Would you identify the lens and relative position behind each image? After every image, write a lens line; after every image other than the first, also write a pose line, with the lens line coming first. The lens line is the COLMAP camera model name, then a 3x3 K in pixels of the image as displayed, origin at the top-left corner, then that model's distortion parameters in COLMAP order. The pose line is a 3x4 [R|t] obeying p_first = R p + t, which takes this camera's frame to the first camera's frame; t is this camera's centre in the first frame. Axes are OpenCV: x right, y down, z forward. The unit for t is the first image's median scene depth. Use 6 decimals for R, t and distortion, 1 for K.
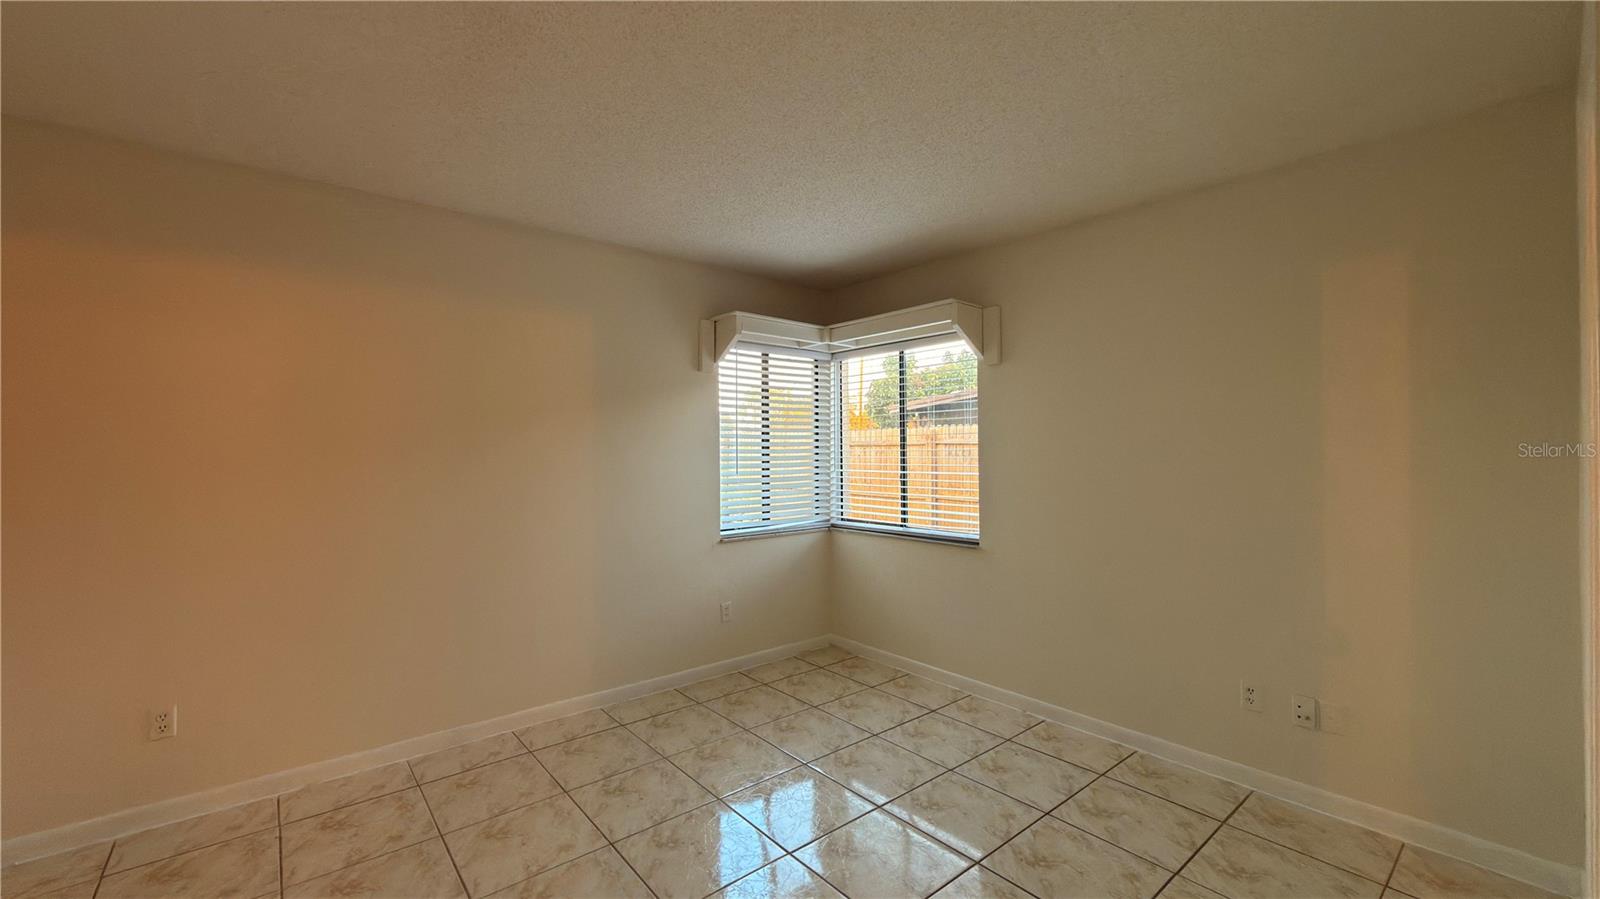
lens RADIAL K [[637.5, 0, 804.7], [0, 637.5, 448.4], [0, 0, 1]] dist [-0.001075, -0.000101]
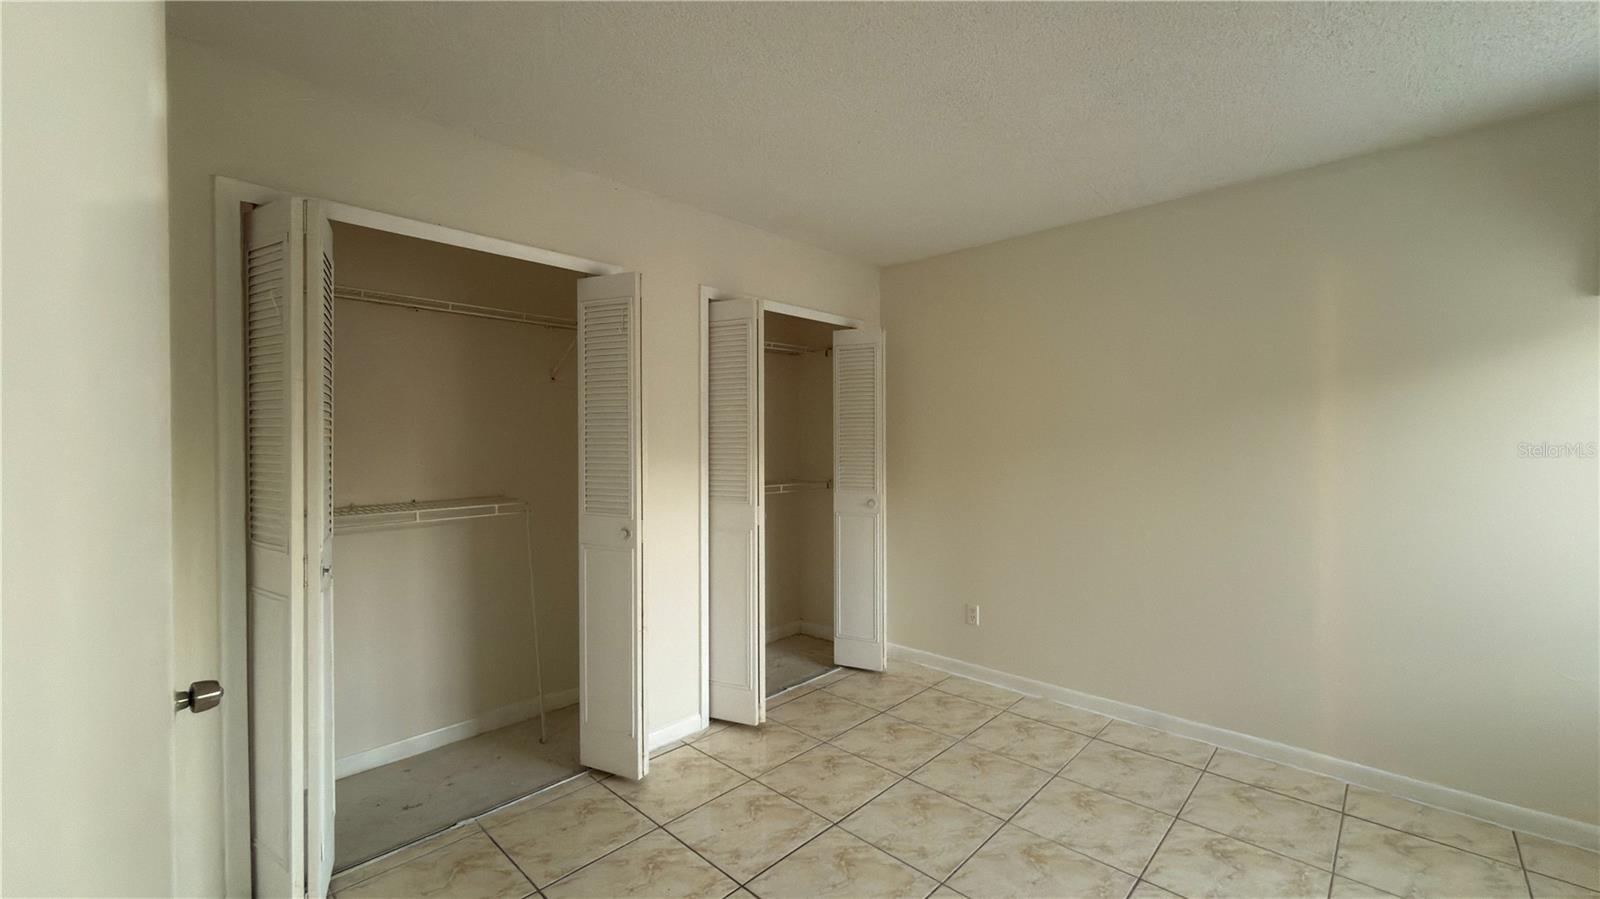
lens RADIAL K [[637.5, 0, 804.7], [0, 637.5, 448.4], [0, 0, 1]] dist [-0.001075, -0.000101]
pose [[0.115522, 0.011778, -0.993235, 0.417998], [0.009193, 0.999874, 0.012926, -0.002912], [0.993262, -0.010624, 0.115399, 0.340987]]
